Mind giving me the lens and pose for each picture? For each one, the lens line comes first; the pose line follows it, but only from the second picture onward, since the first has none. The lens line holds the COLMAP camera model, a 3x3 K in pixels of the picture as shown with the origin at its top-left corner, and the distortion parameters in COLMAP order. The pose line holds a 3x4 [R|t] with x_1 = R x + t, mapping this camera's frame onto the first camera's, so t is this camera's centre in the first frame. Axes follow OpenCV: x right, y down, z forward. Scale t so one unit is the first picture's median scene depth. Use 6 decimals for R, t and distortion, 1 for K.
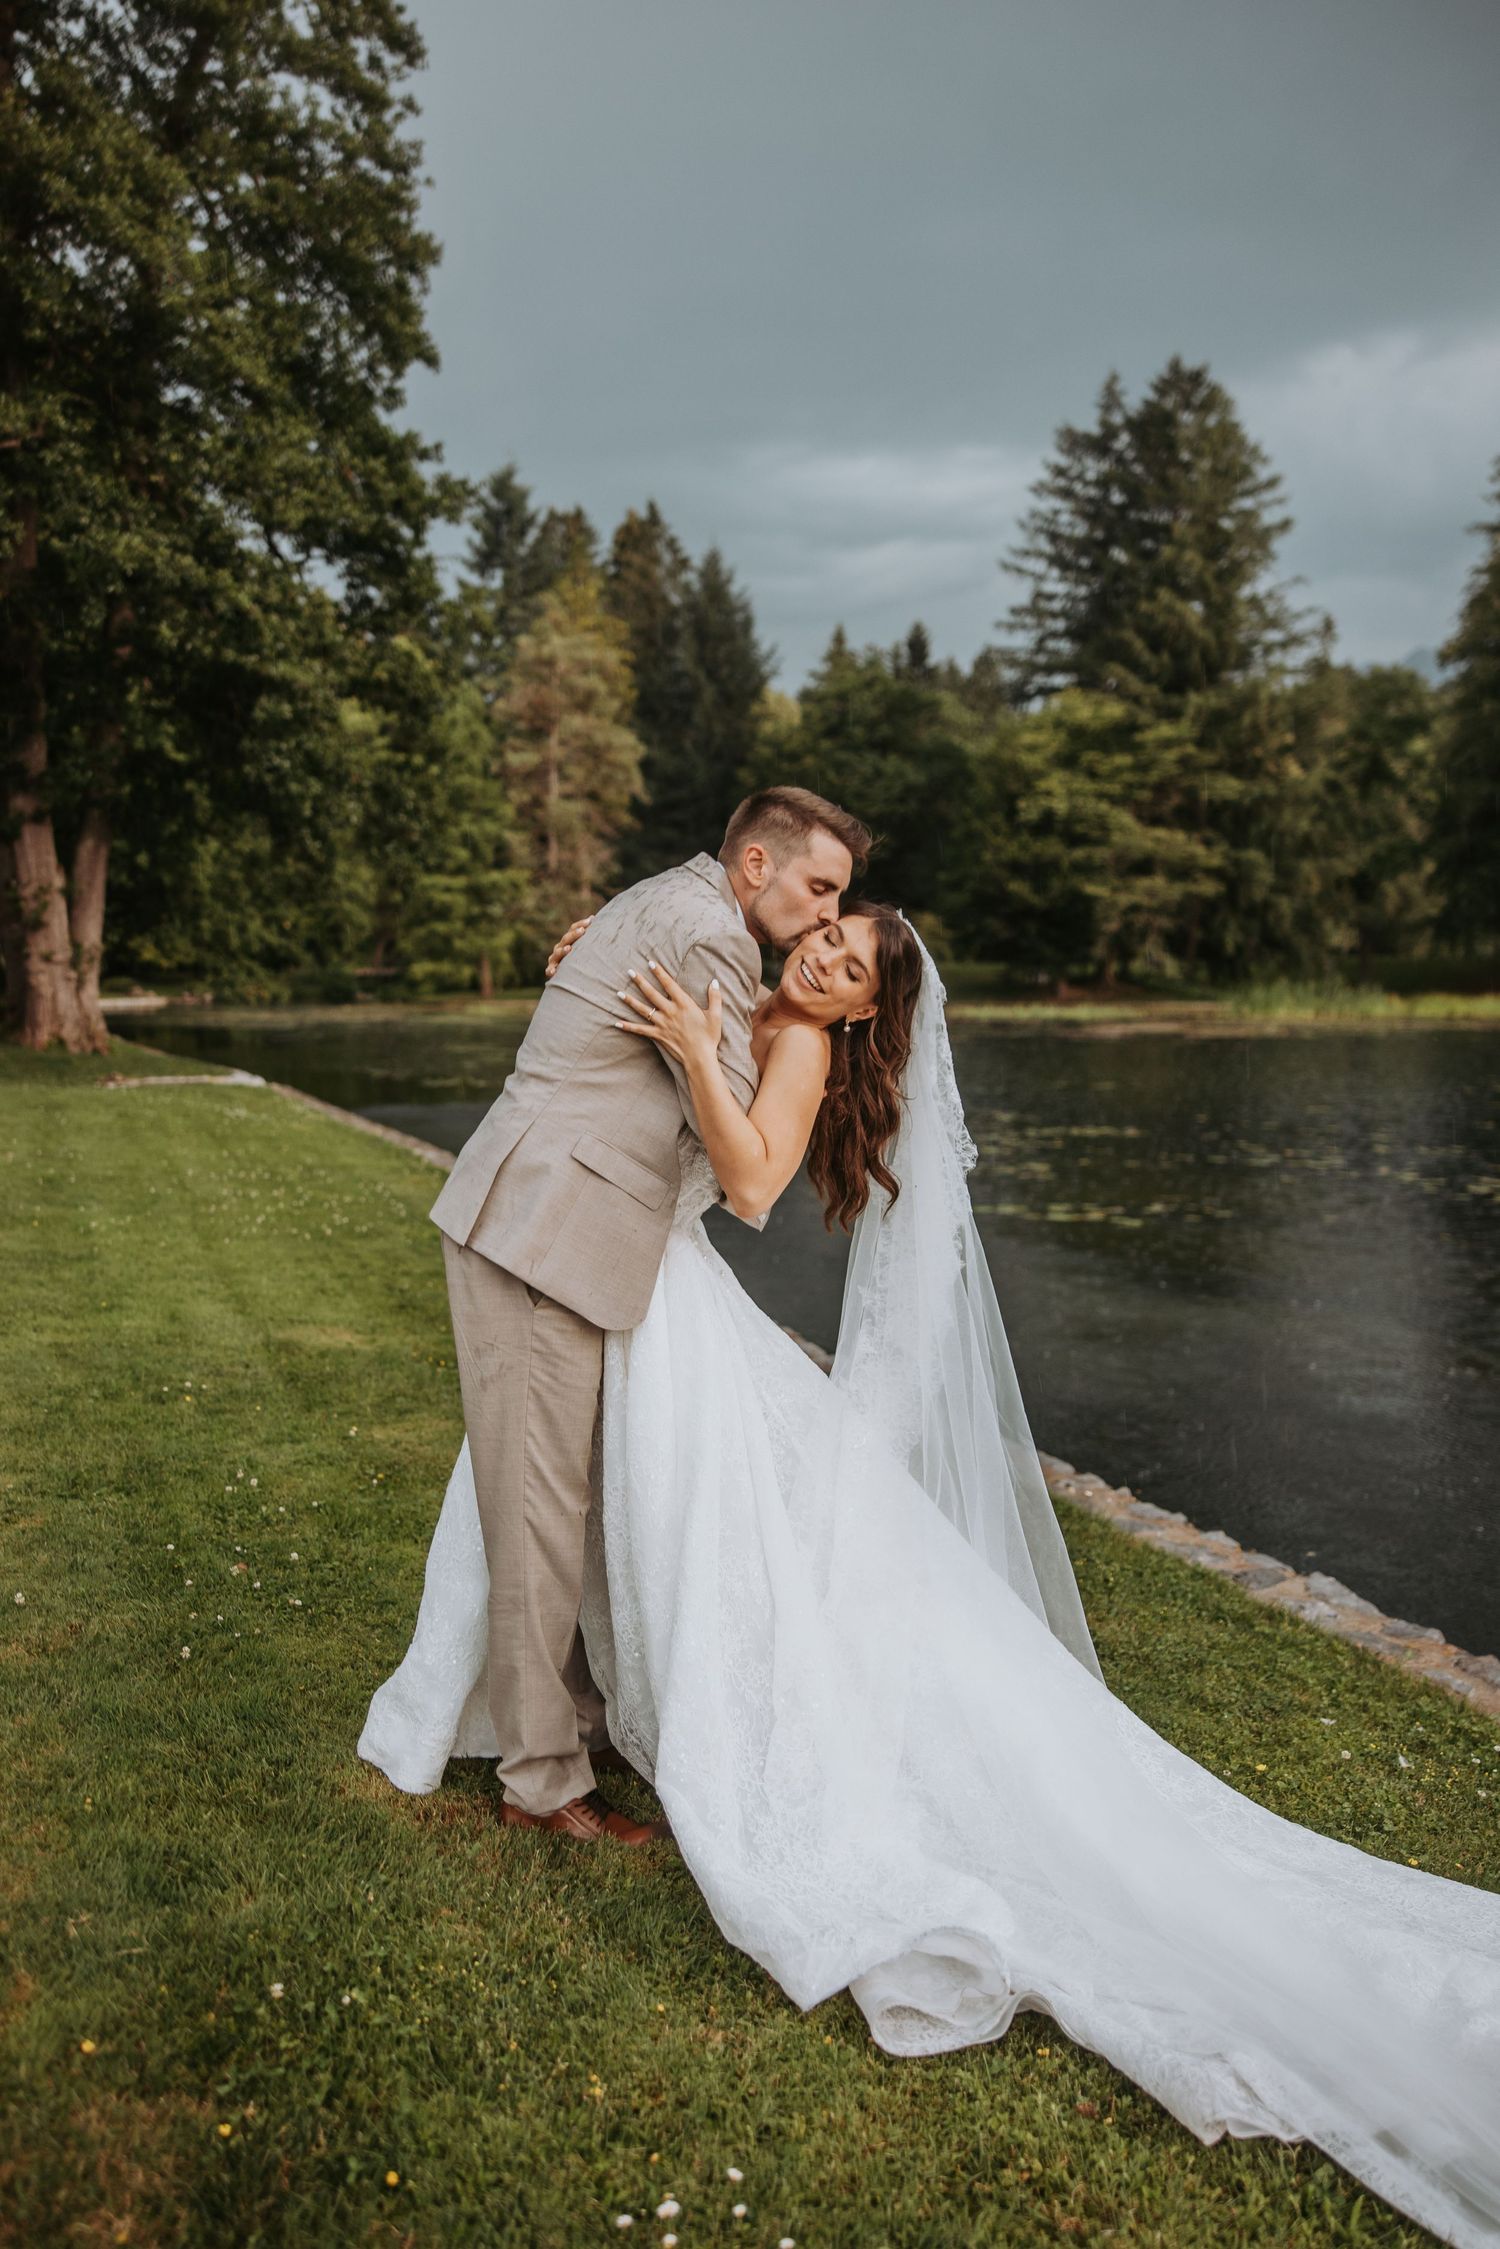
lens RADIAL K [[1869.6, 0, 701.6], [0, 1869.6, 1161.0], [0, 0, 1]] dist [0.004633, 0.007931]
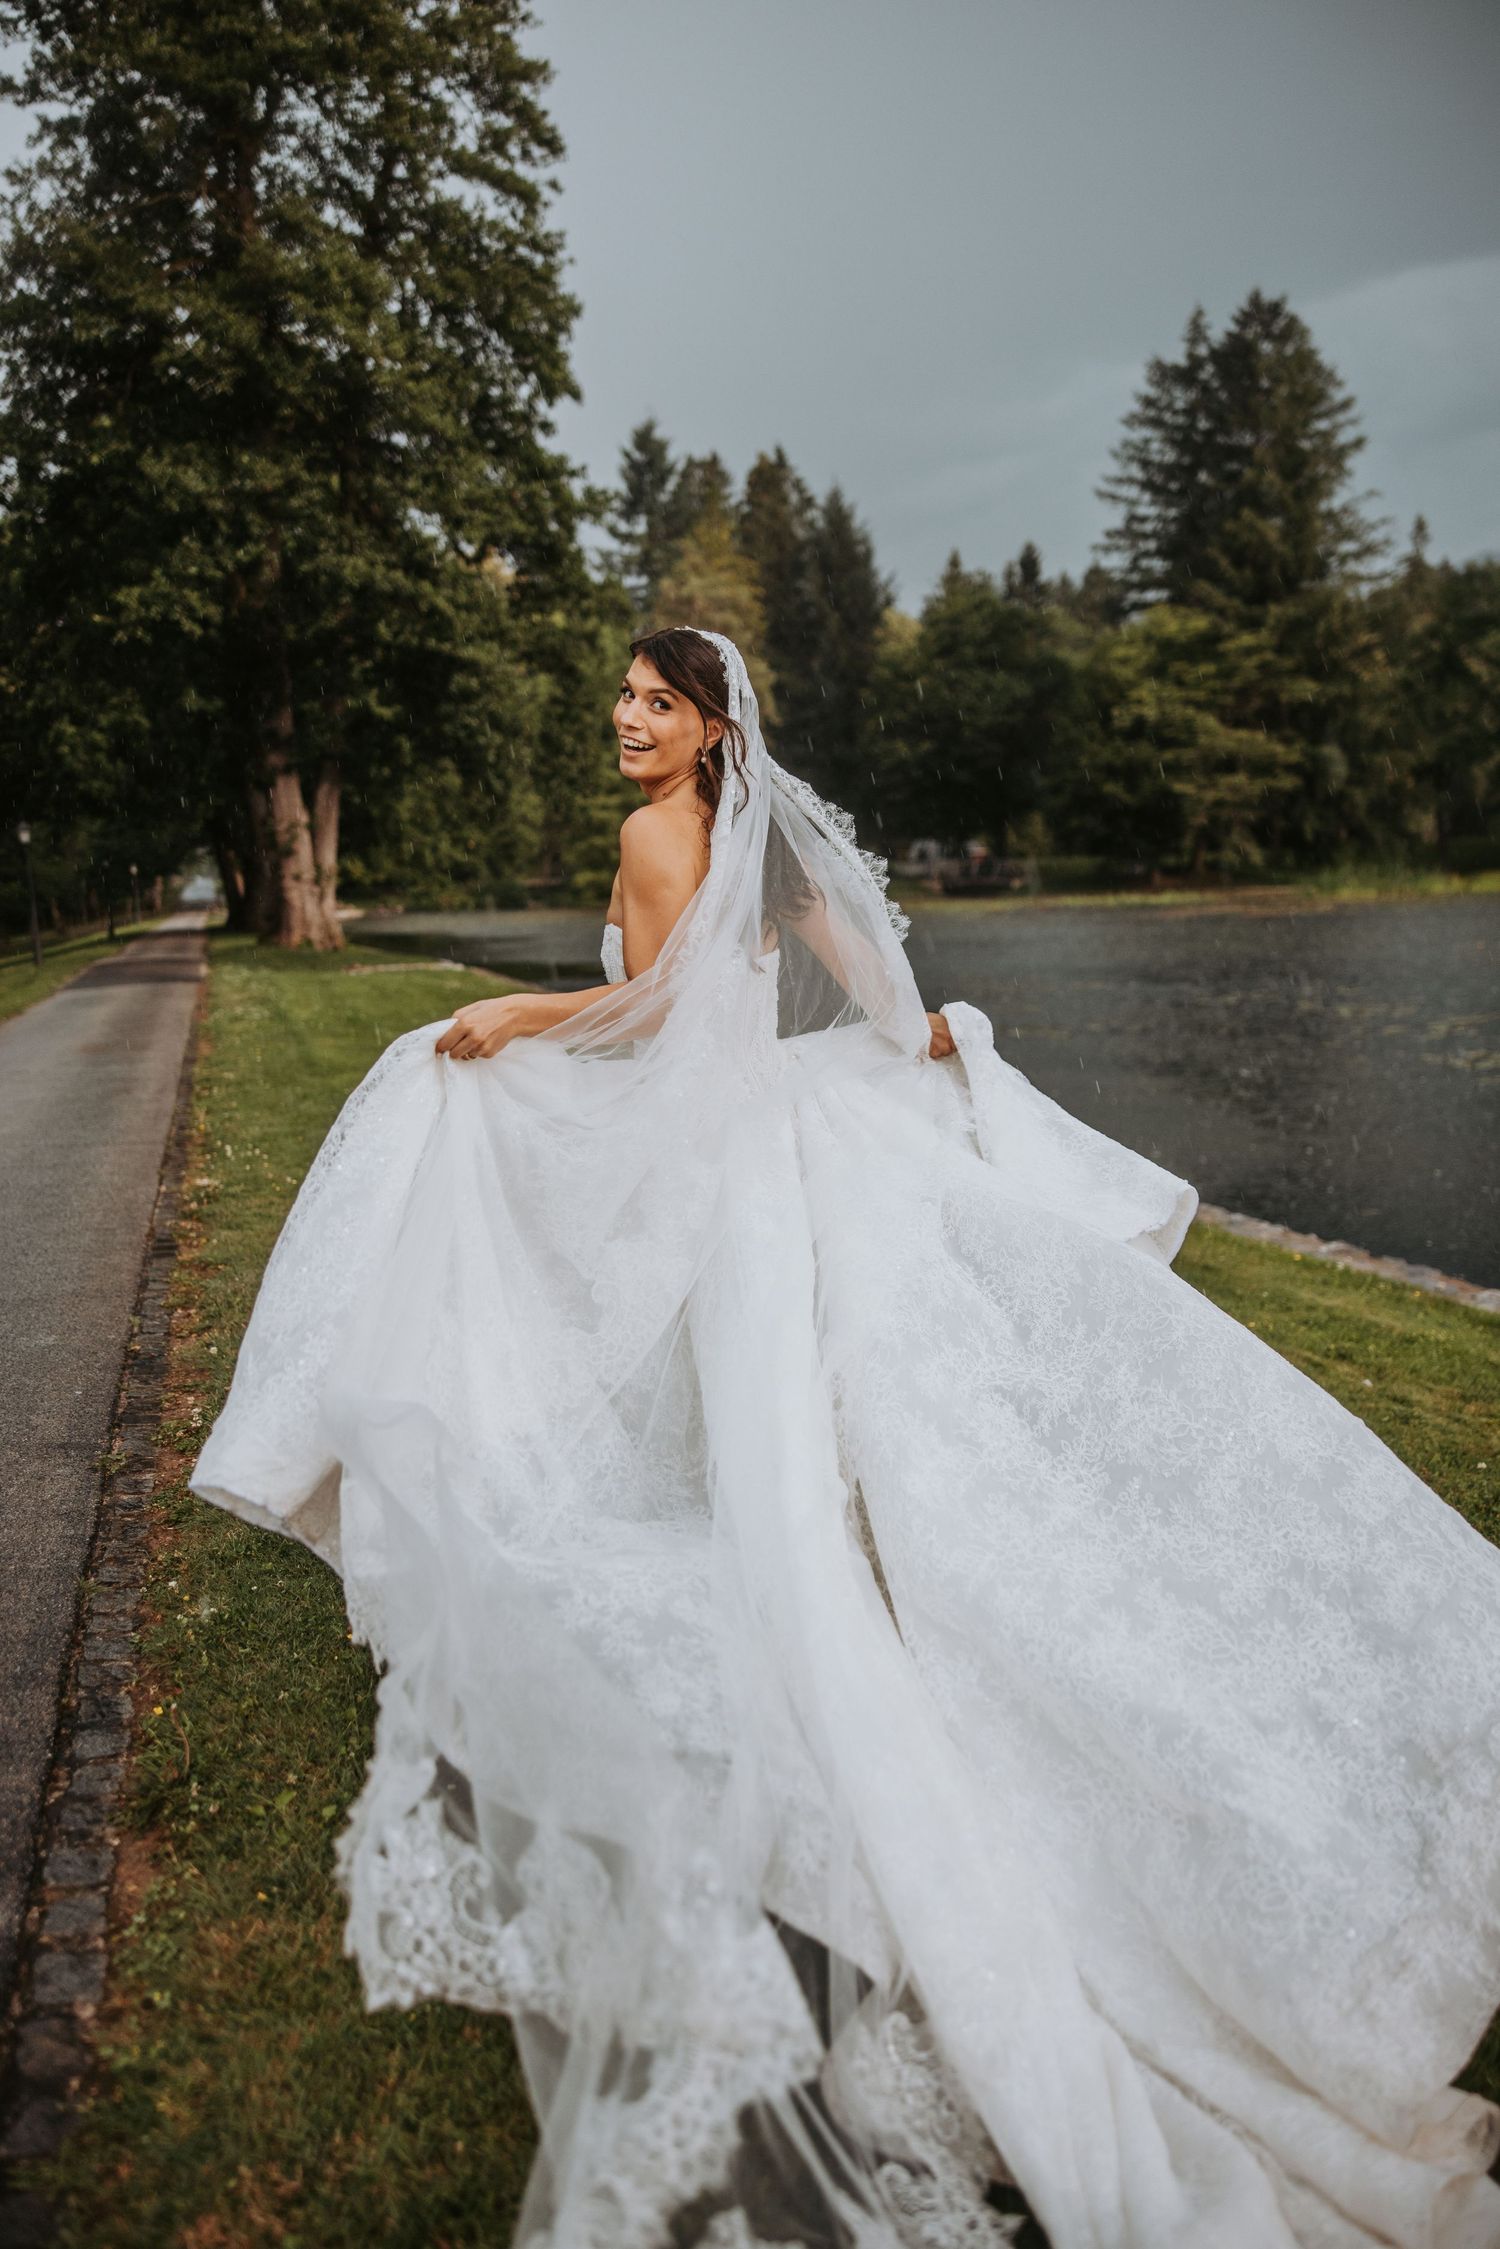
lens RADIAL K [[1784.3, 0, 711.4], [0, 1784.3, 1130.3], [0, 0, 1]] dist [0.011444, 0.007946]
pose [[0.996516, -0.019440, -0.081103, 0.013565], [0.022729, 0.998948, 0.039833, 0.009239], [0.080244, -0.041537, 0.995909, -0.084766]]
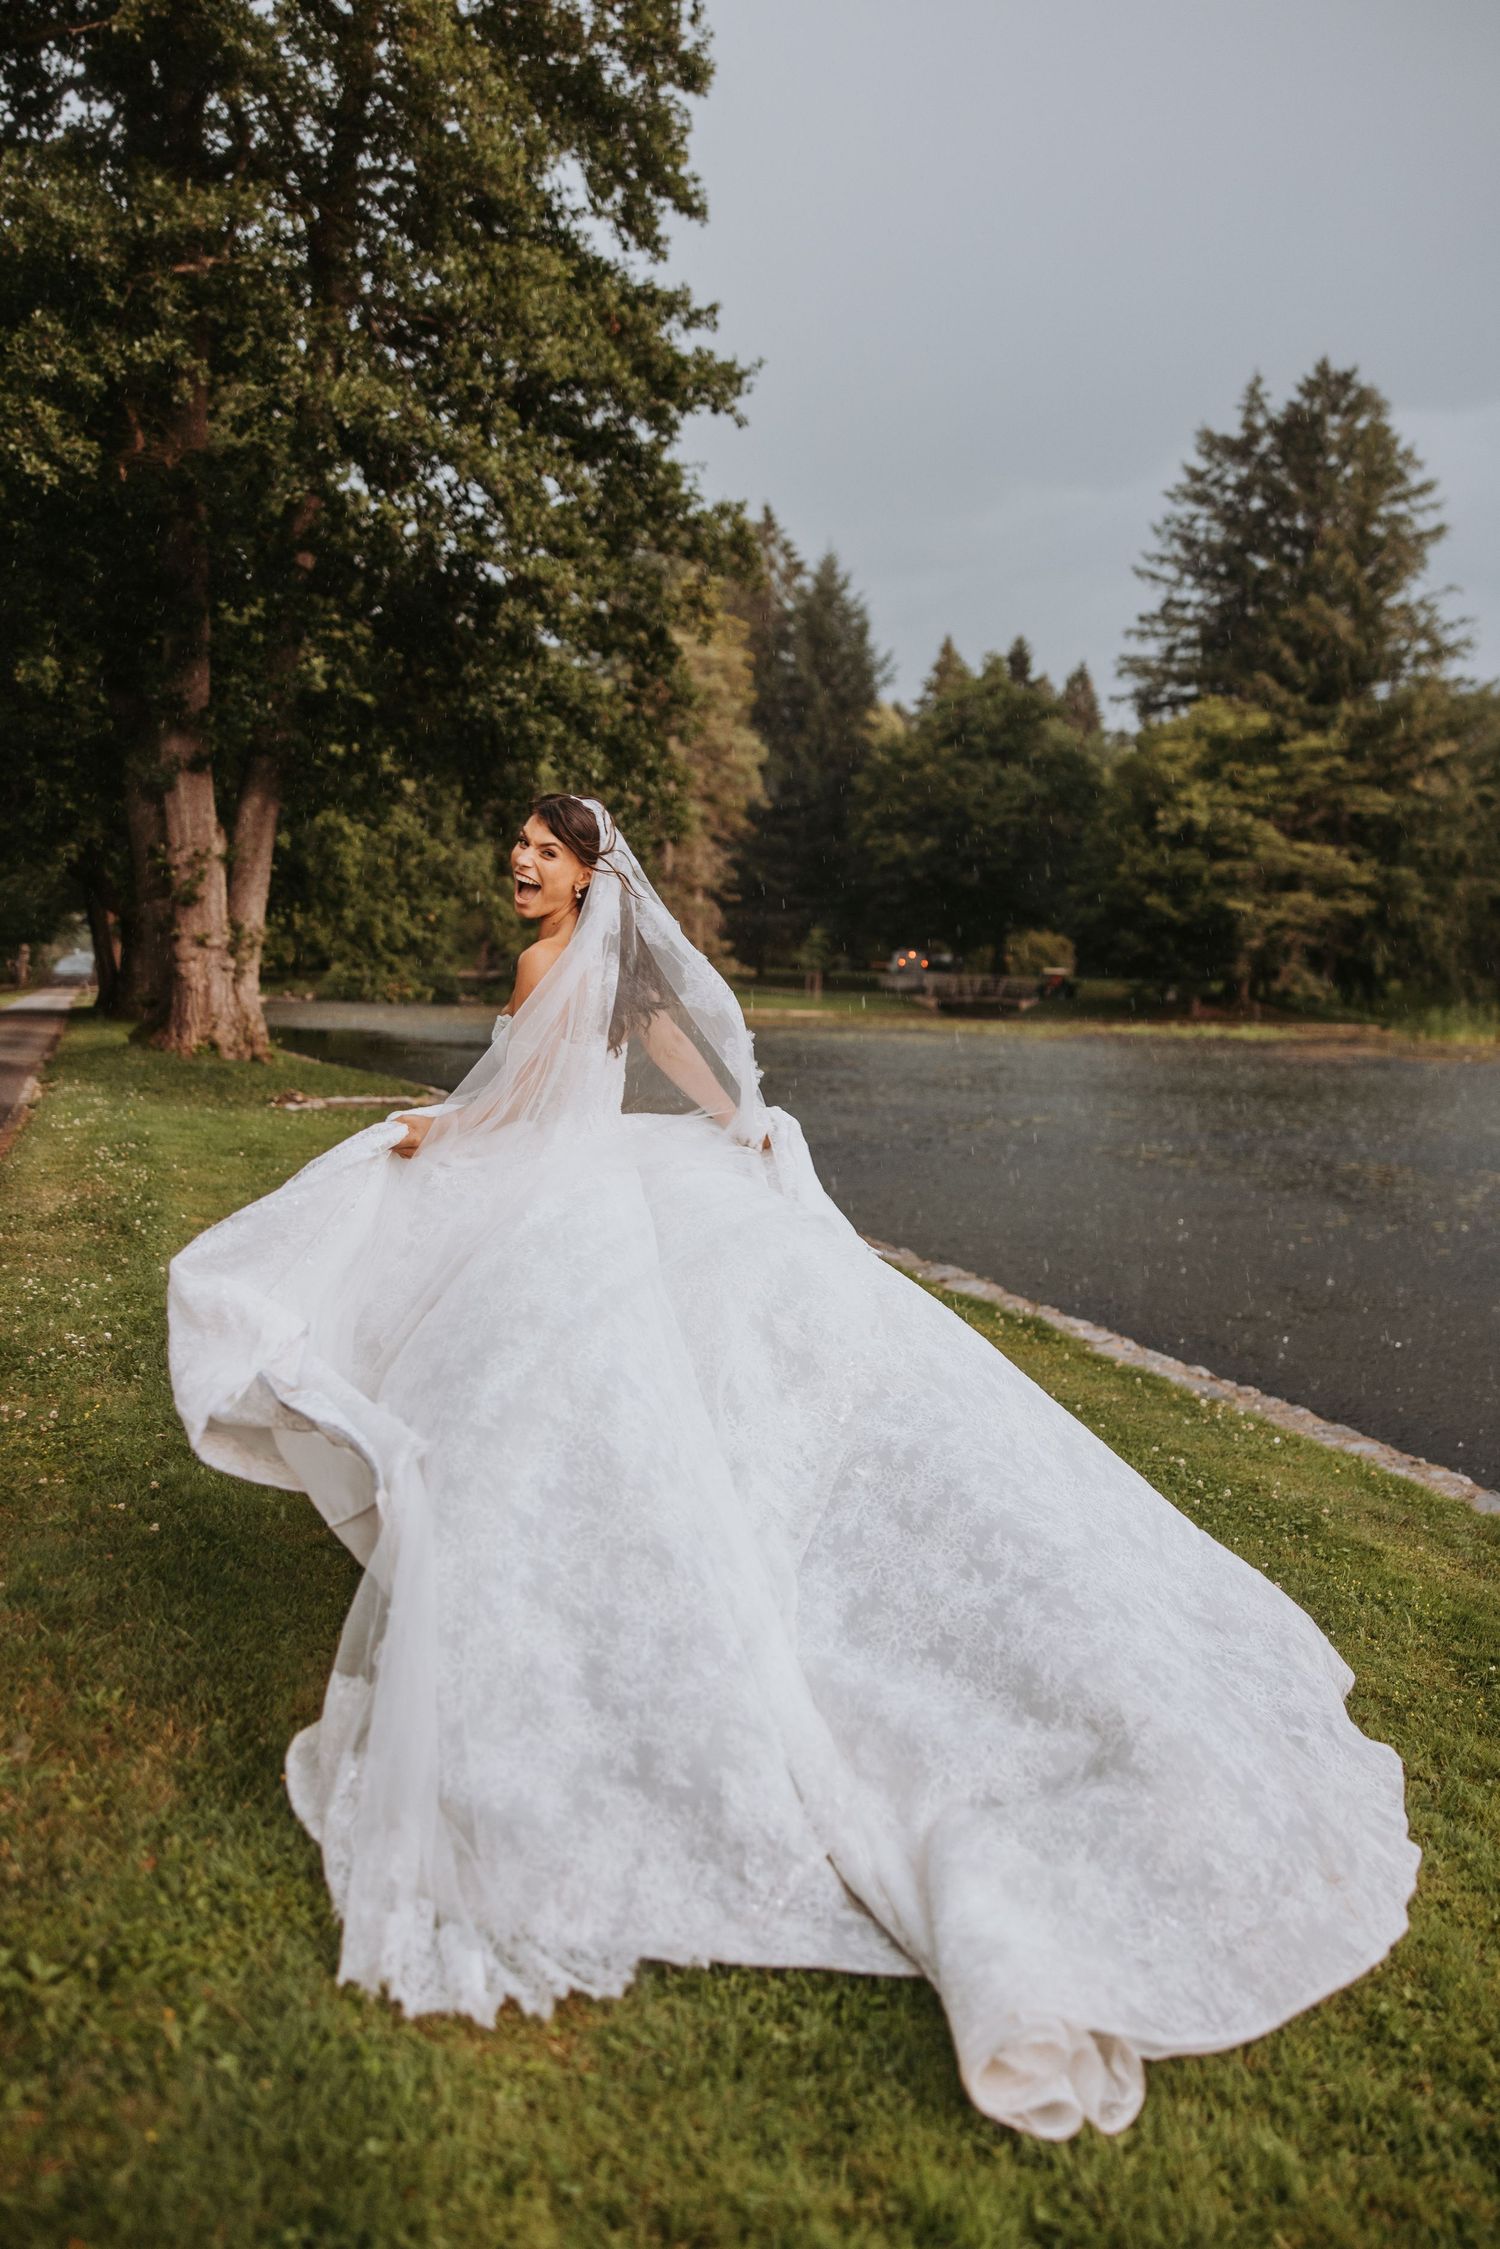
lens RADIAL K [[1755.1, 0, 689.6], [0, 1755.1, 1122.8], [0, 0, 1]] dist [0.006170, 0.003352]
pose [[0.999442, 0.023950, -0.023267, -0.045720], [-0.024446, 0.999475, -0.021267, -0.007584], [0.022746, 0.021824, 0.999503, 0.096317]]
